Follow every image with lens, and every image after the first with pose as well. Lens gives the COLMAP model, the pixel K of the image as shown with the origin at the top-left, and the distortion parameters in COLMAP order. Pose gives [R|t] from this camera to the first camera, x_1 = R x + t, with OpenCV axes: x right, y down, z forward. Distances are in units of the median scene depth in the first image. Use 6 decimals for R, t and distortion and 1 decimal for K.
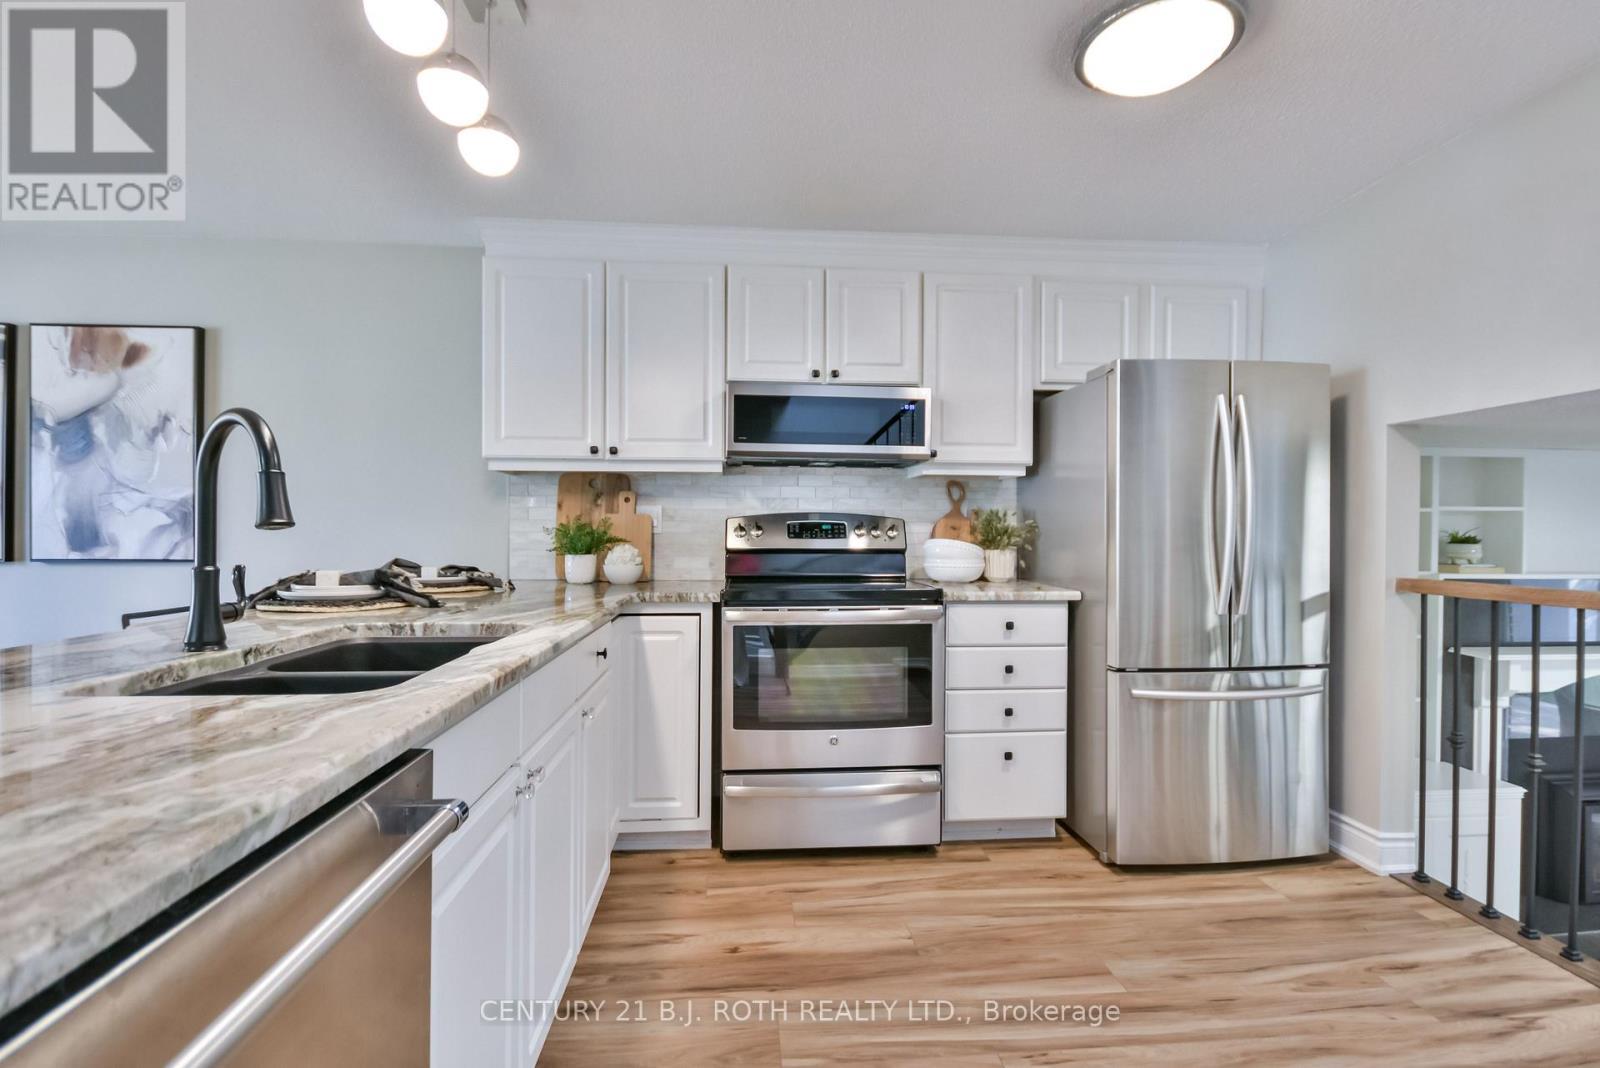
lens RADIAL K [[741.8, 0, 812.9], [0, 741.8, 531.0], [0, 0, 1]] dist [0.002555, -0.008486]
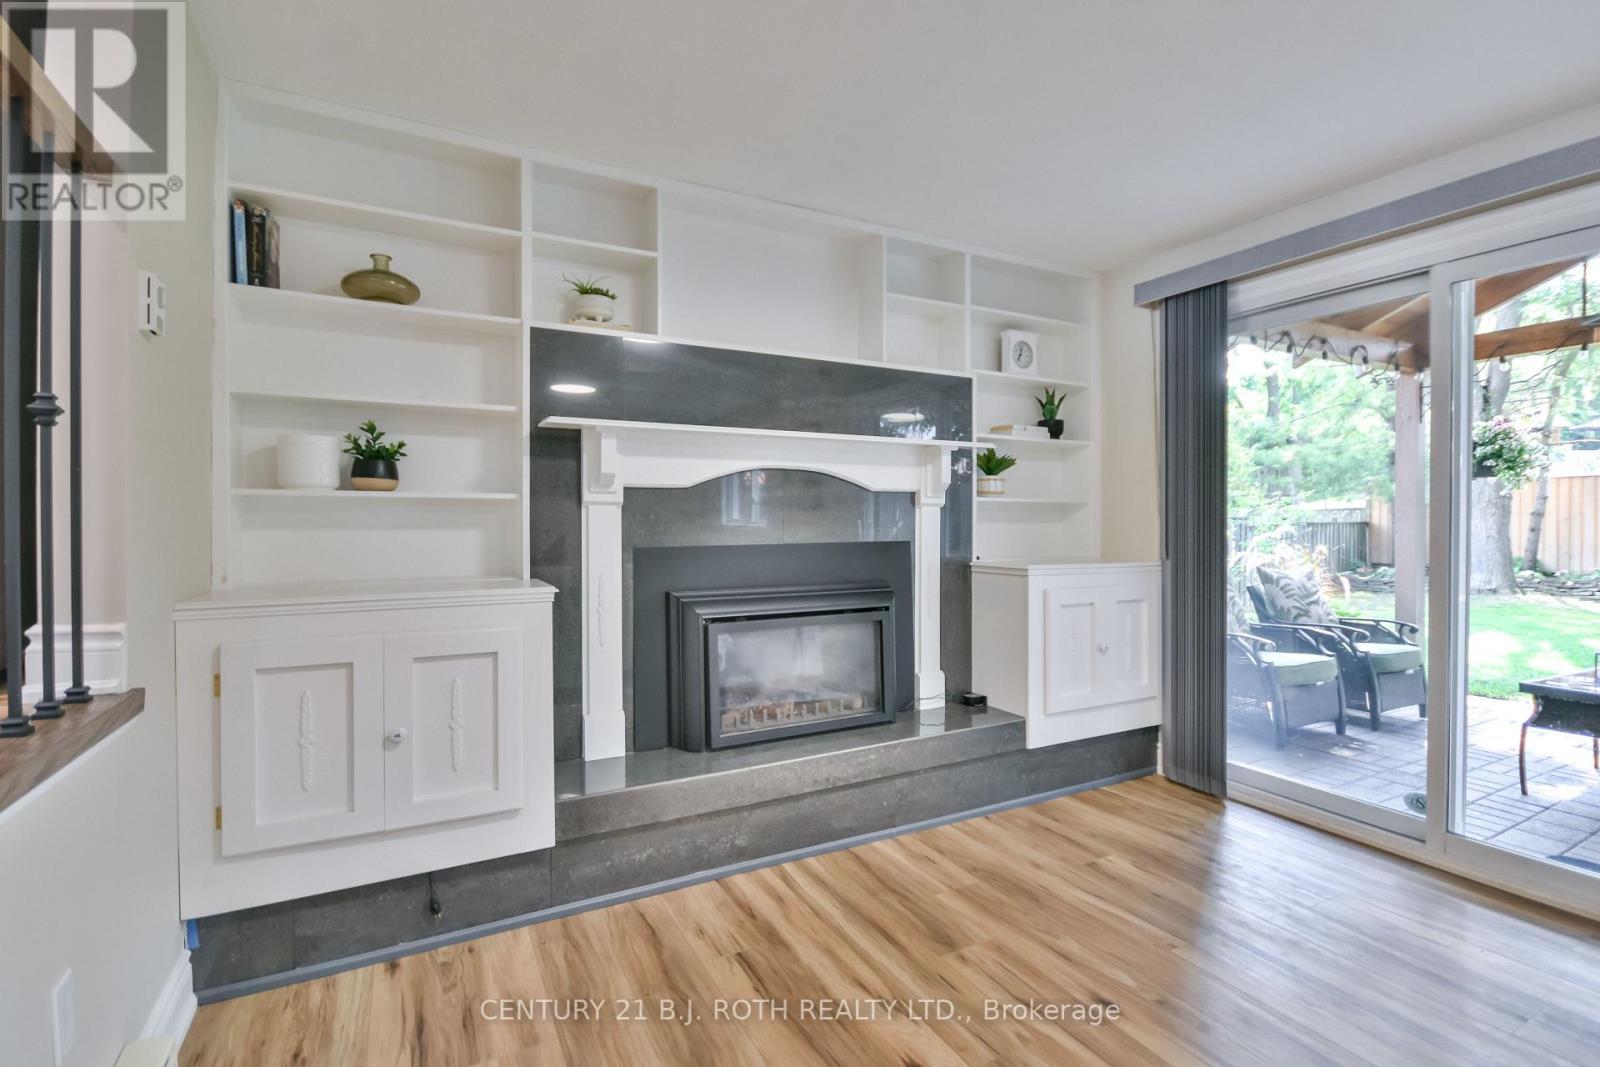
lens RADIAL K [[734.9, 0, 801.9], [0, 734.9, 525.4], [0, 0, 1]] dist [0.013830, -0.012539]
pose [[0.922876, -0.008595, 0.385001, 0.899747], [0.007284, 0.999962, 0.004863, 0.281031], [-0.385028, -0.001683, 0.922903, 0.258160]]
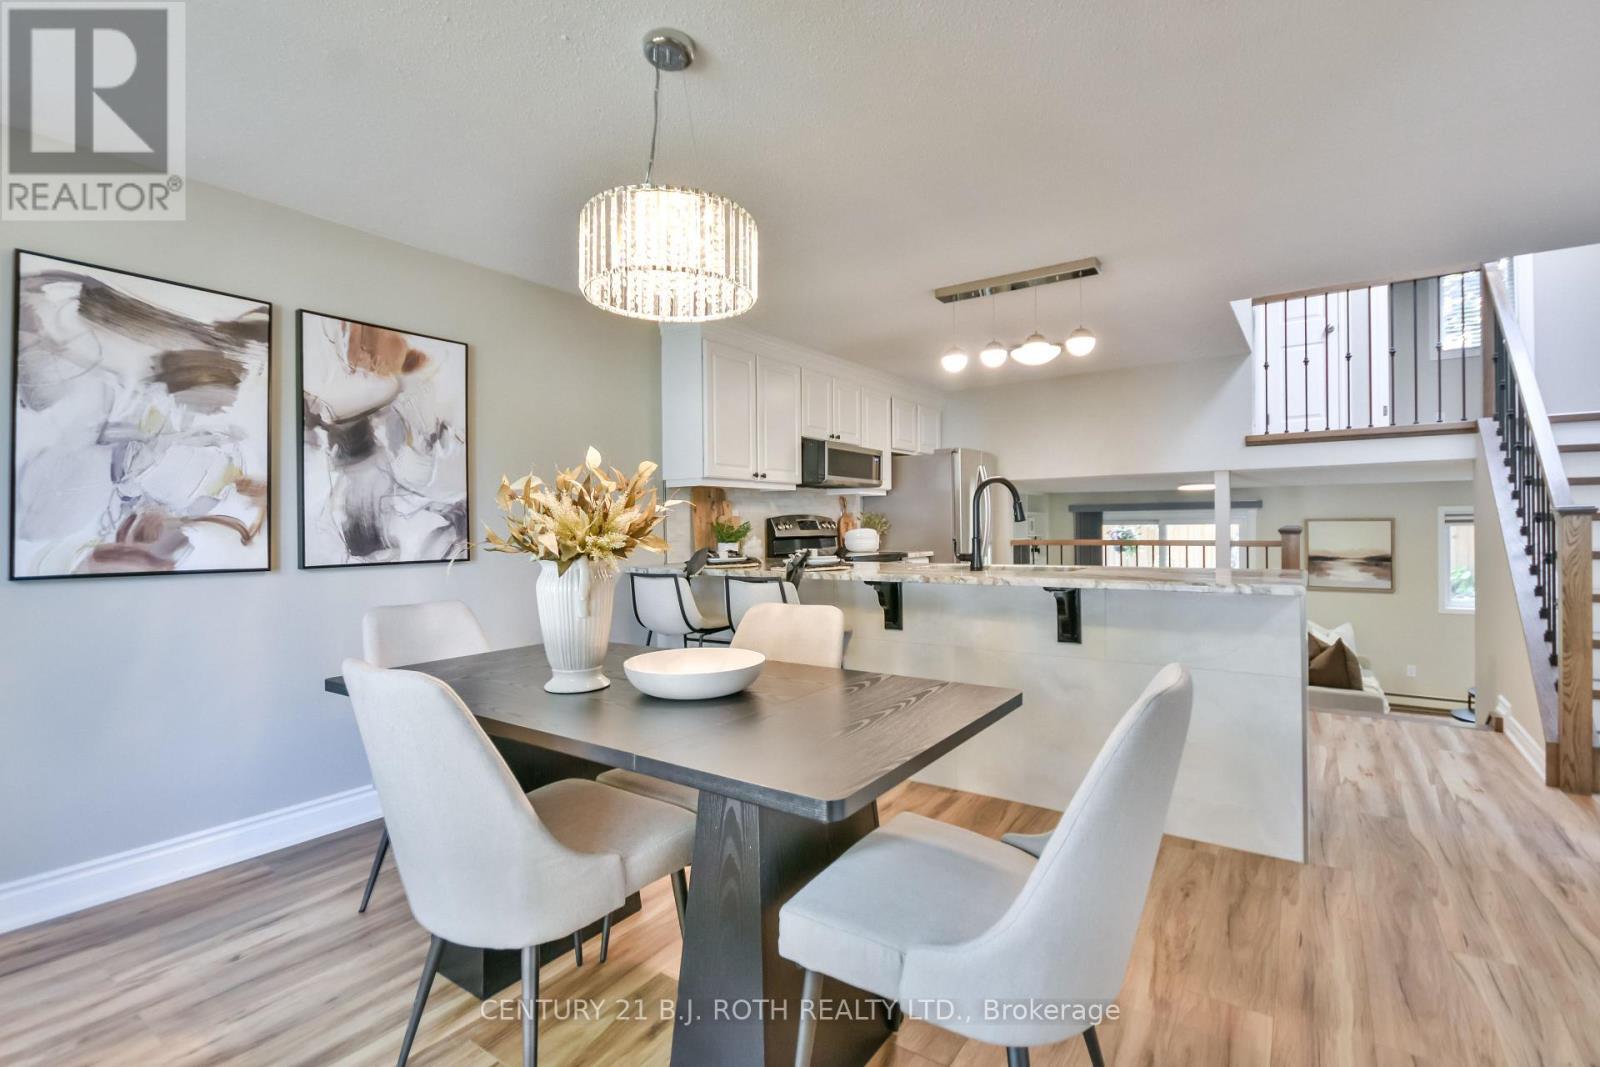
lens RADIAL K [[734.9, 0, 801.9], [0, 734.9, 525.4], [0, 0, 1]] dist [0.013830, -0.012539]
pose [[0.642098, -0.012182, 0.766525, -1.364205], [0.017076, 0.999853, 0.001587, -0.003450], [-0.766432, 0.012070, 0.642212, -0.068654]]
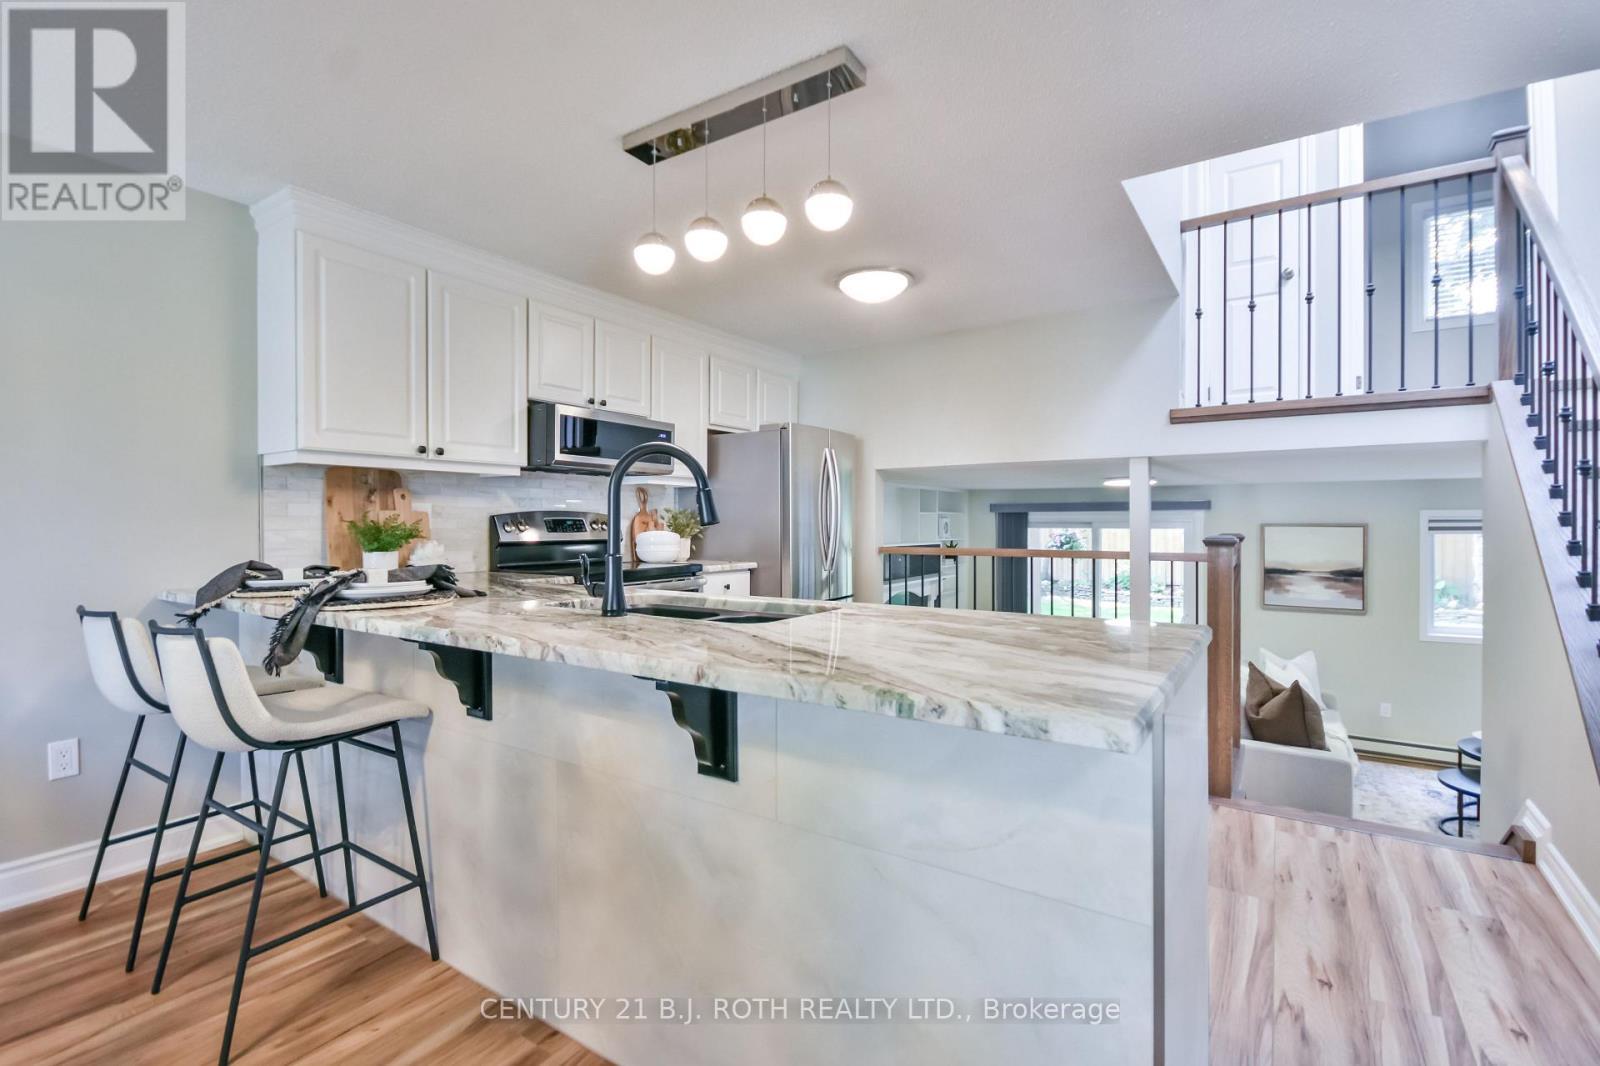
lens RADIAL K [[728.1, 0, 794.7], [0, 728.1, 524.1], [0, 0, 1]] dist [0.013808, -0.015279]
pose [[0.630654, -0.005783, 0.776043, -0.723984], [0.006103, 0.999978, 0.002492, -0.004046], [-0.776040, 0.003165, 0.630675, -0.046454]]
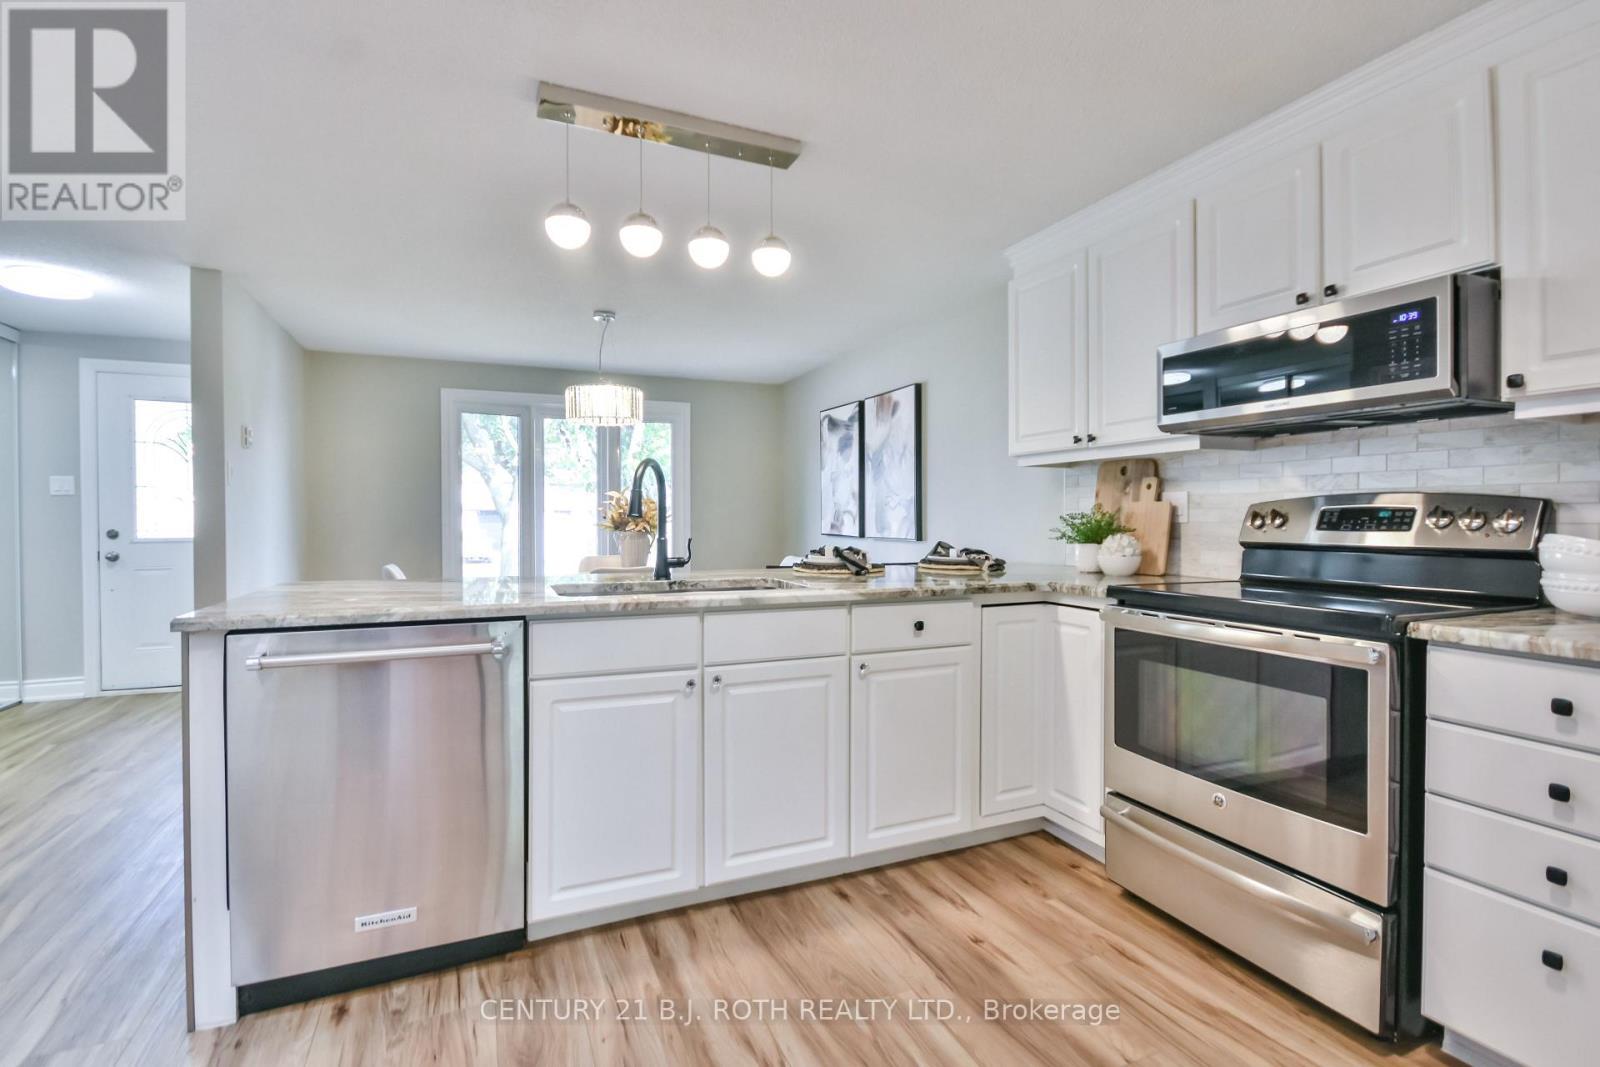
lens RADIAL K [[734.9, 0, 801.9], [0, 734.9, 525.4], [0, 0, 1]] dist [0.013830, -0.012539]
pose [[0.317853, 0.006885, -0.948115, 0.509159], [-0.000461, 0.999975, 0.007108, 0.000328], [0.948140, -0.001822, 0.317848, 0.313008]]
